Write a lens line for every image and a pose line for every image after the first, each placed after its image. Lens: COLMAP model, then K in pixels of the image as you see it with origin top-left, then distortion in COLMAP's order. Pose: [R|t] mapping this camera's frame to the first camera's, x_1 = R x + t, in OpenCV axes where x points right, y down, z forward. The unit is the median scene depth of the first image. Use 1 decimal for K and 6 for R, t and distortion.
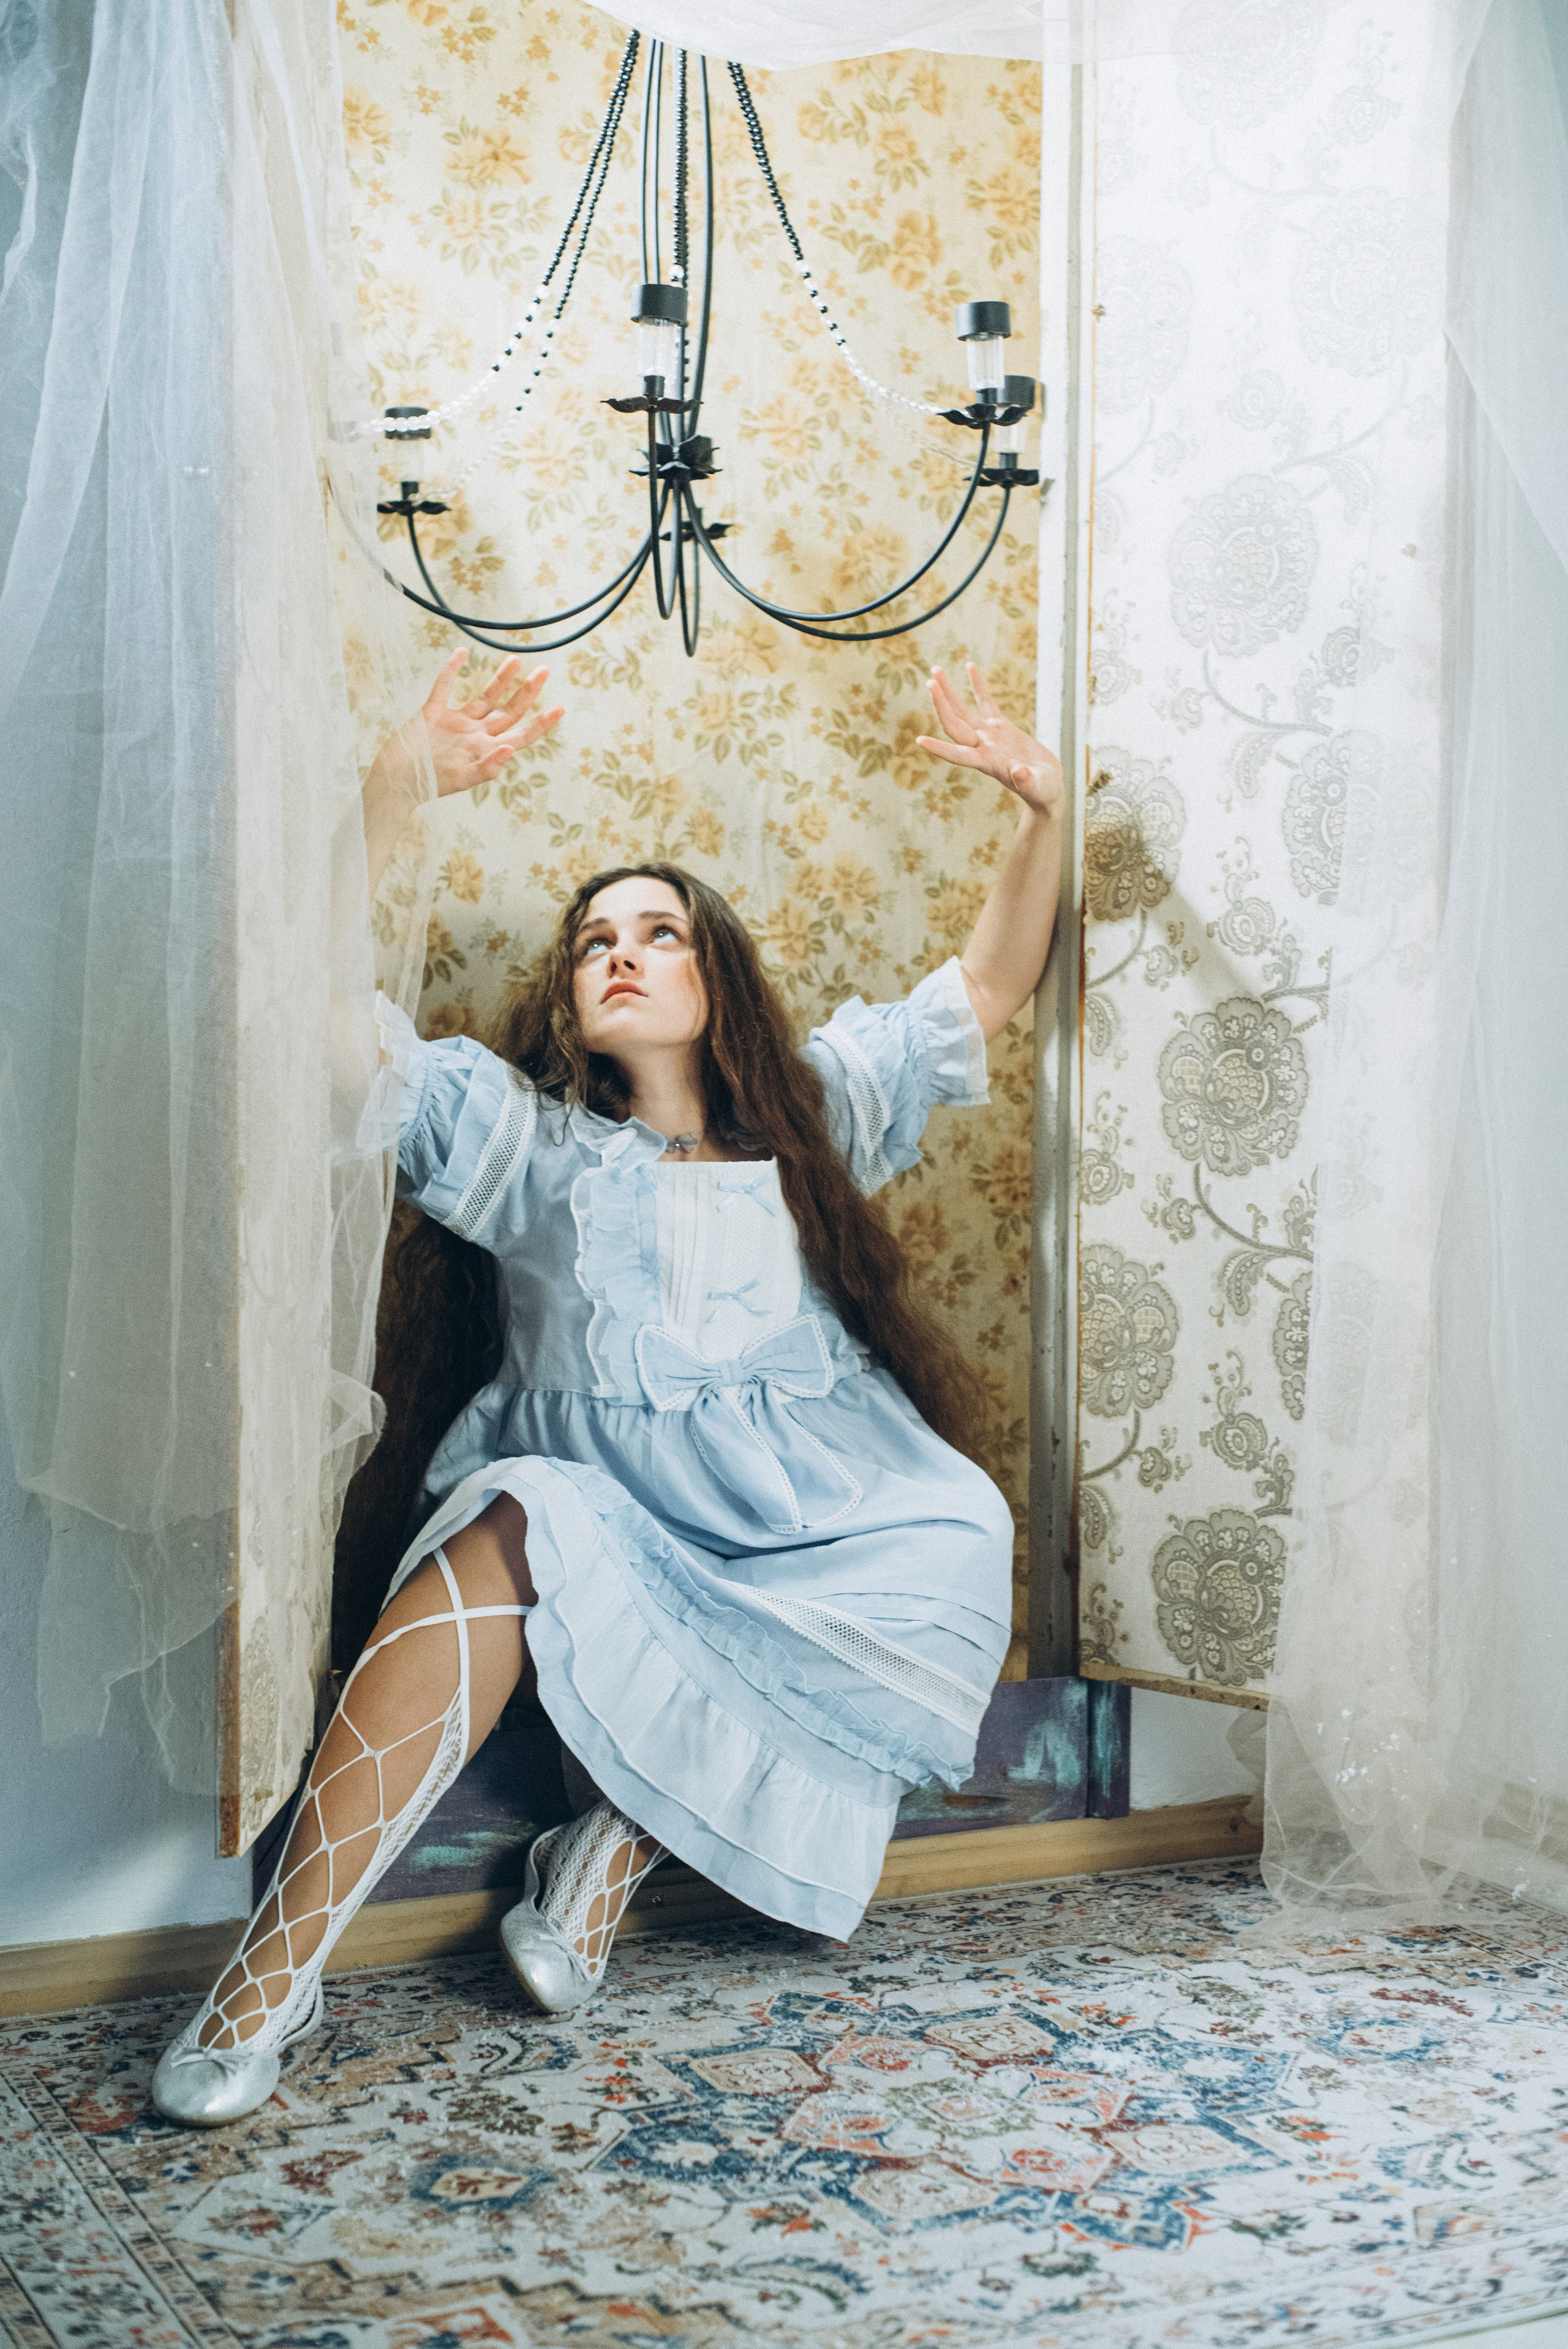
lens RADIAL K [[3328.3, 0, 761.3], [0, 3328.3, 1186.4], [0, 0, 1]] dist [0.027163, 0.000000]
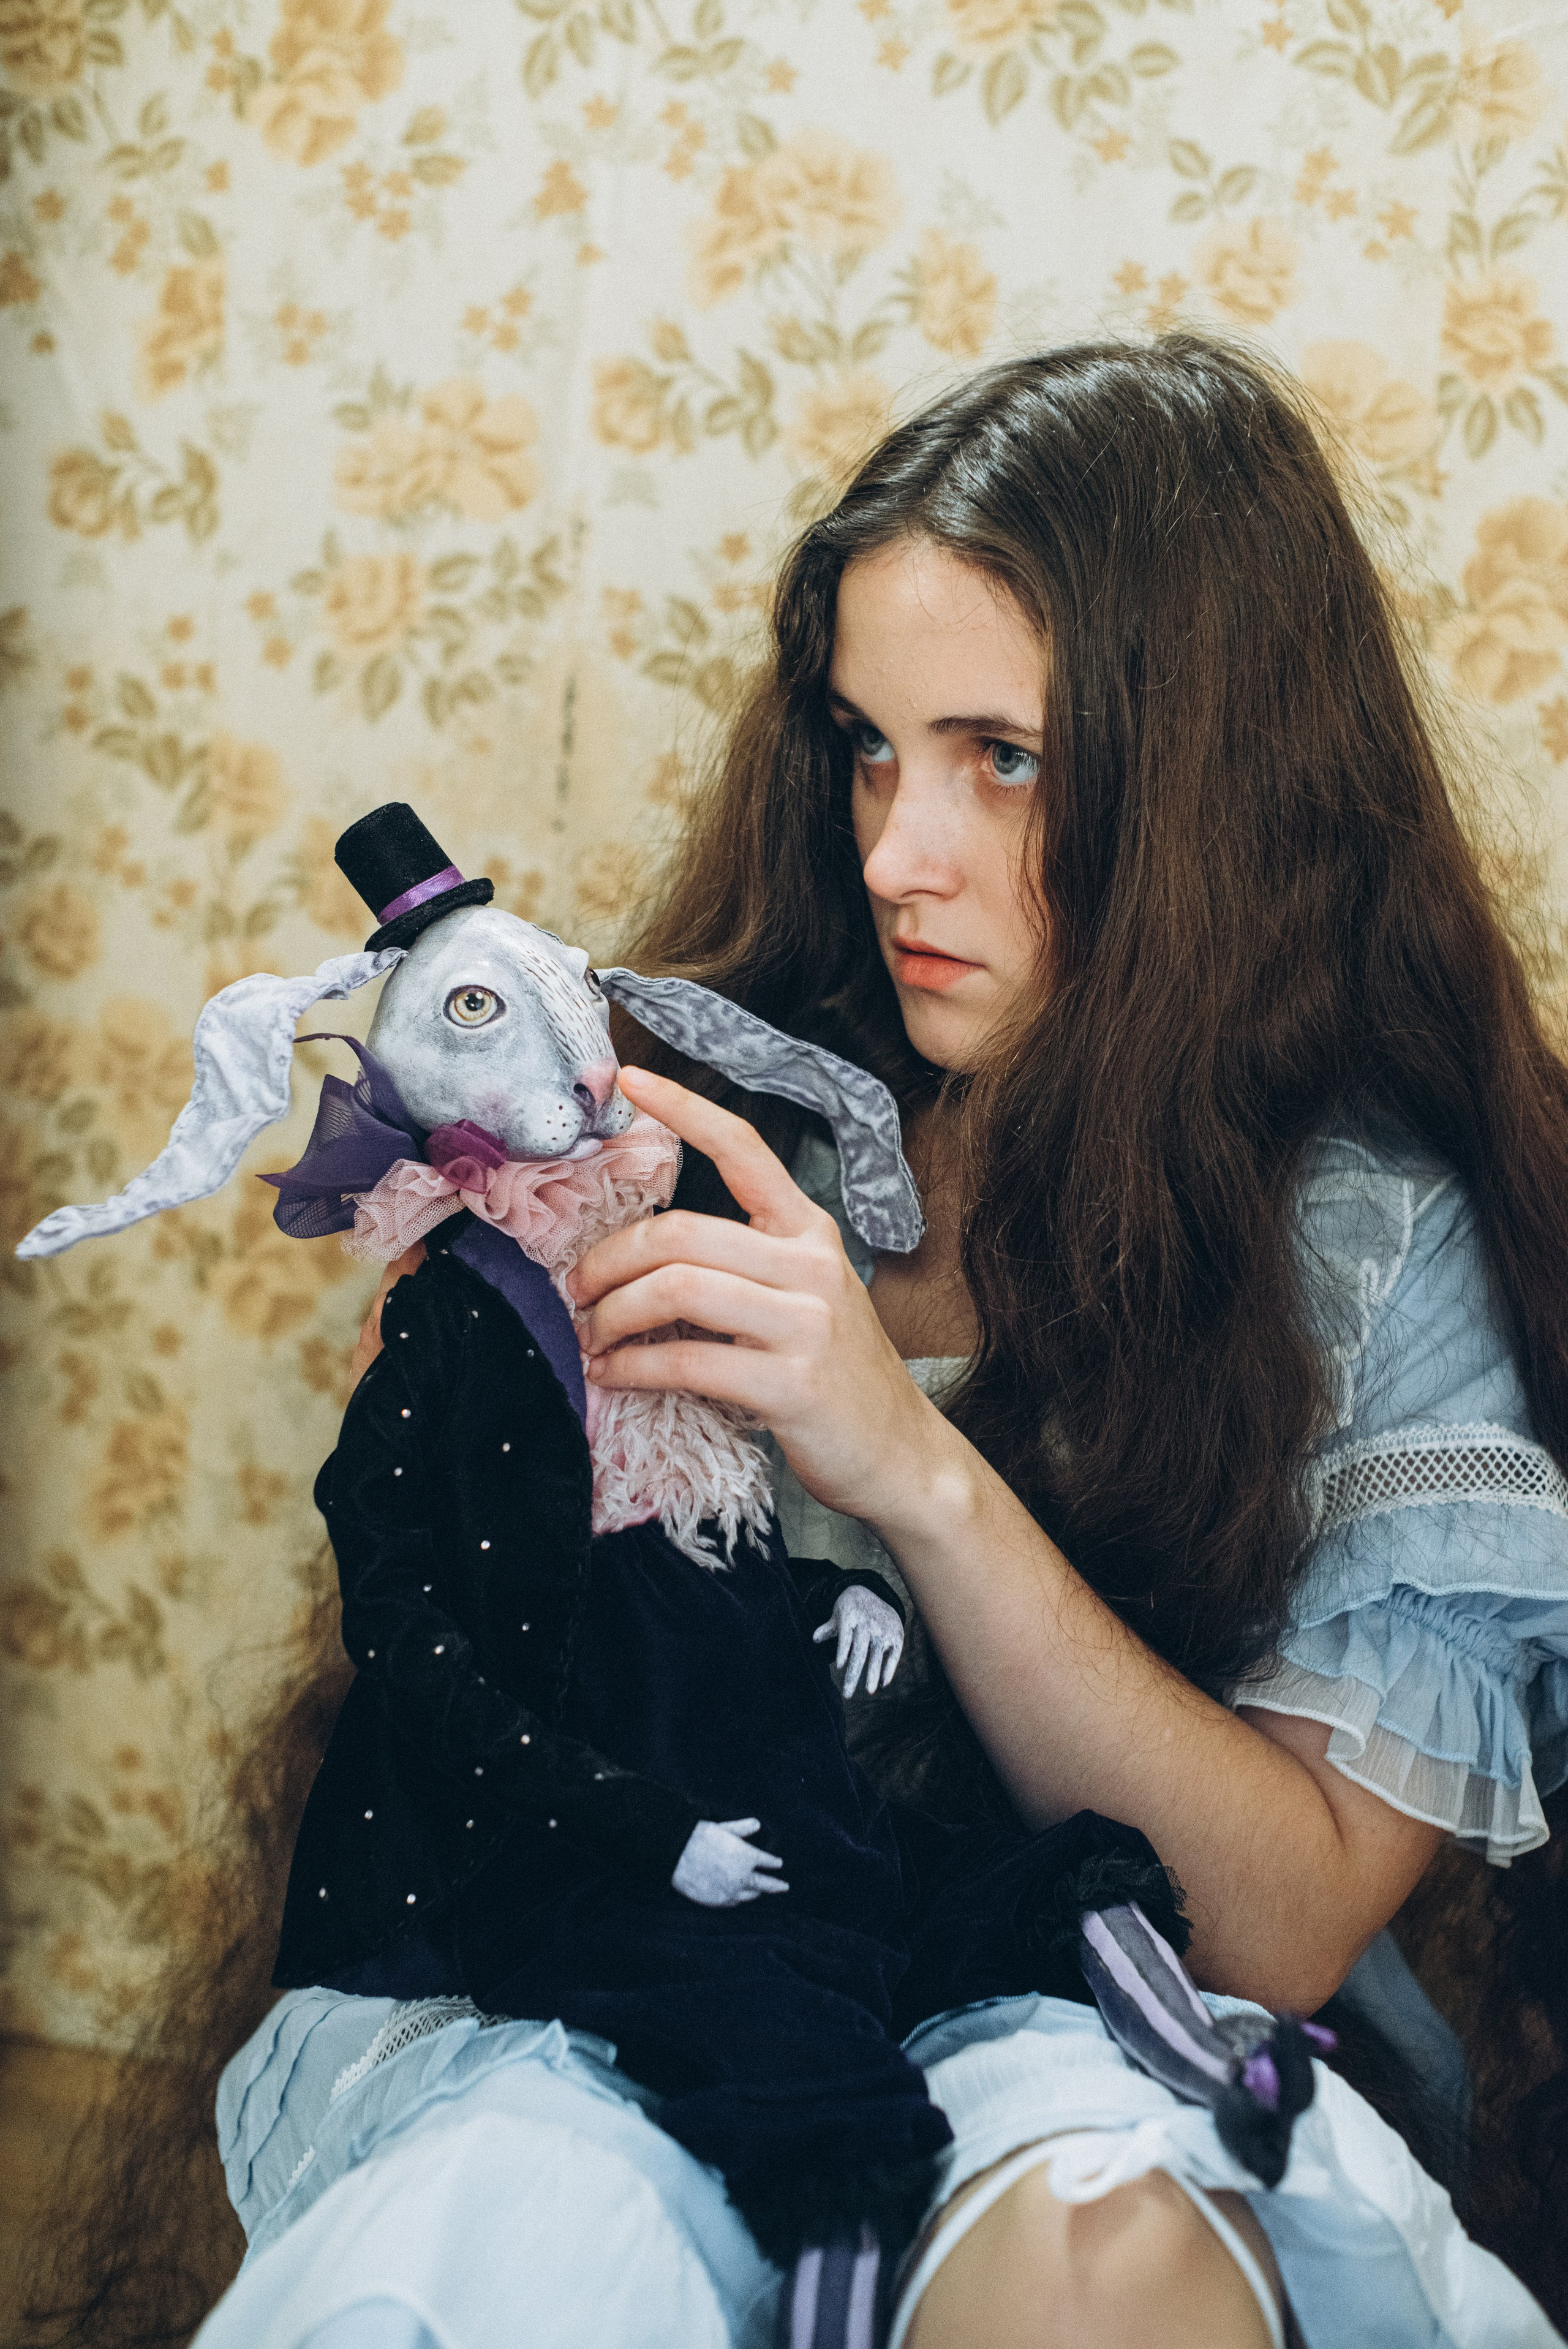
lens RADIAL K [[3328.3, 0, 842.2], [0, 3328.3, 1099.2], [0, 0, 1]] dist [0.027163, 0.000000]
pose [[0.806089, 0.102040, -0.582931, 0.157725], [-0.082133, 0.994780, 0.060558, -0.015781], [0.586067, -0.000937, 0.810262, 0.648119]]
